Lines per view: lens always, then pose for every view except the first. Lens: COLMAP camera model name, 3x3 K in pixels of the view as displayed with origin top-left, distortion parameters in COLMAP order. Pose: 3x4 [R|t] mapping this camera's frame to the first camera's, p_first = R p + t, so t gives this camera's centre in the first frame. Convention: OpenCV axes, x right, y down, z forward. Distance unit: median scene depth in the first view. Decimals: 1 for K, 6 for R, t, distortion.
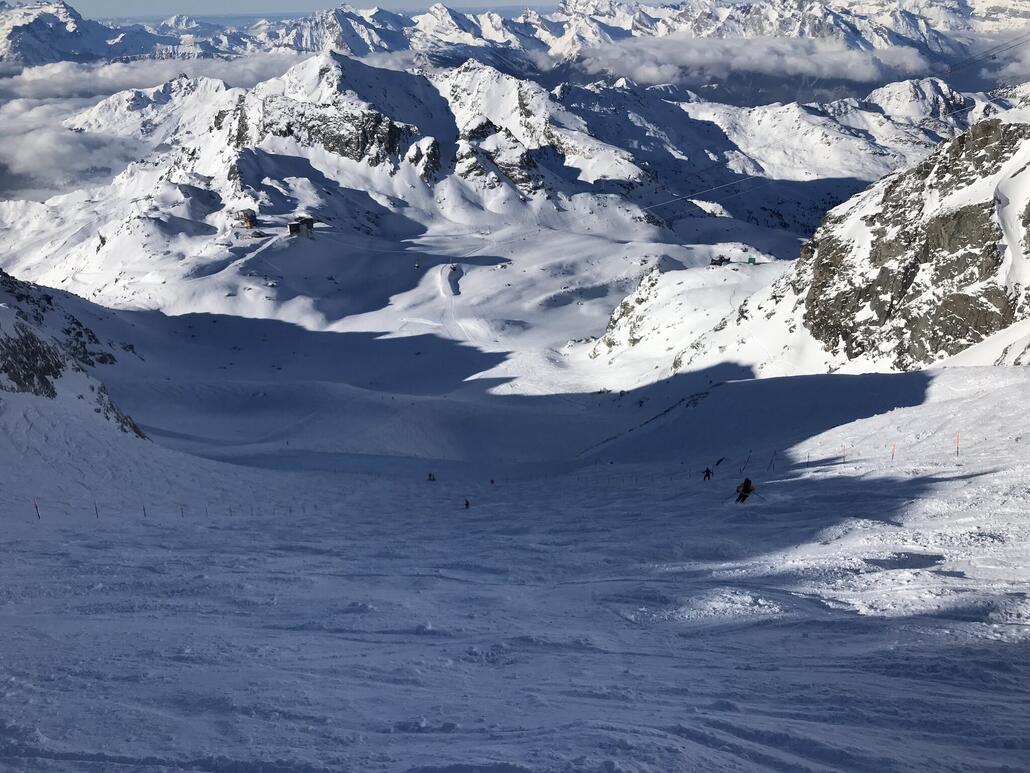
lens RADIAL K [[832.5, 0, 498.8], [0, 832.5, 370.0], [0, 0, 1]] dist [0.035052, -0.015758]
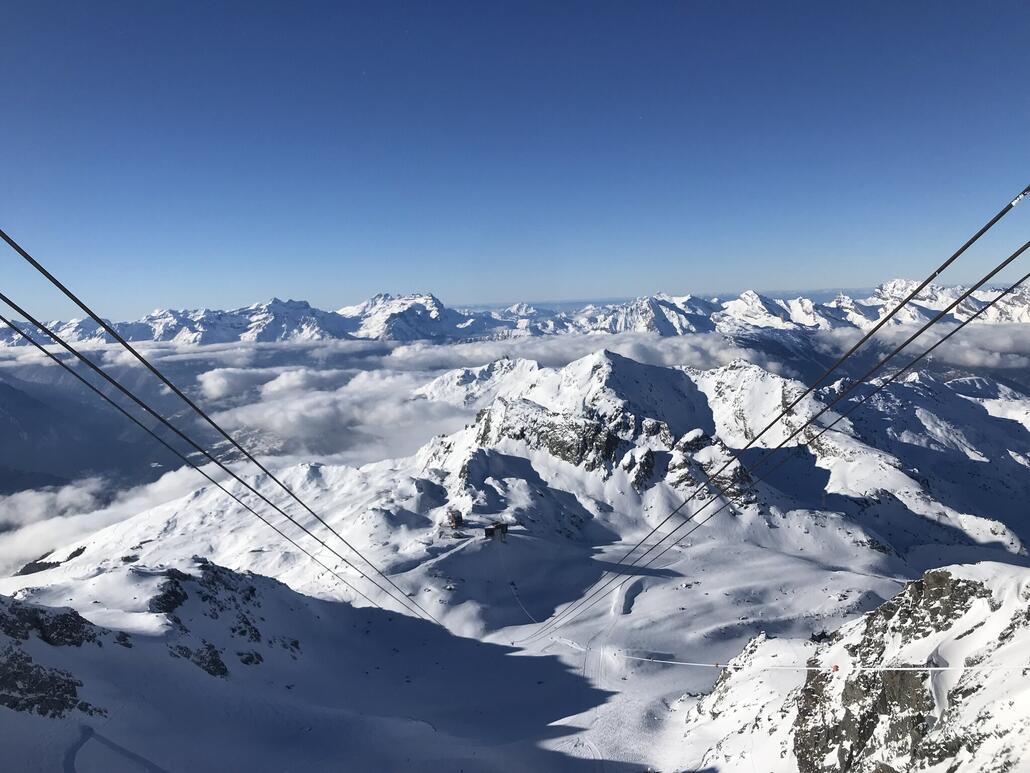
lens RADIAL K [[832.5, 0, 512.5], [0, 832.5, 384.7], [0, 0, 1]] dist [0.035052, -0.015758]
pose [[0.939389, 0.023815, -0.342025, 0.119850], [-0.123162, 0.954436, -0.271815, -0.048028], [0.319968, 0.297464, 0.899520, -0.023363]]
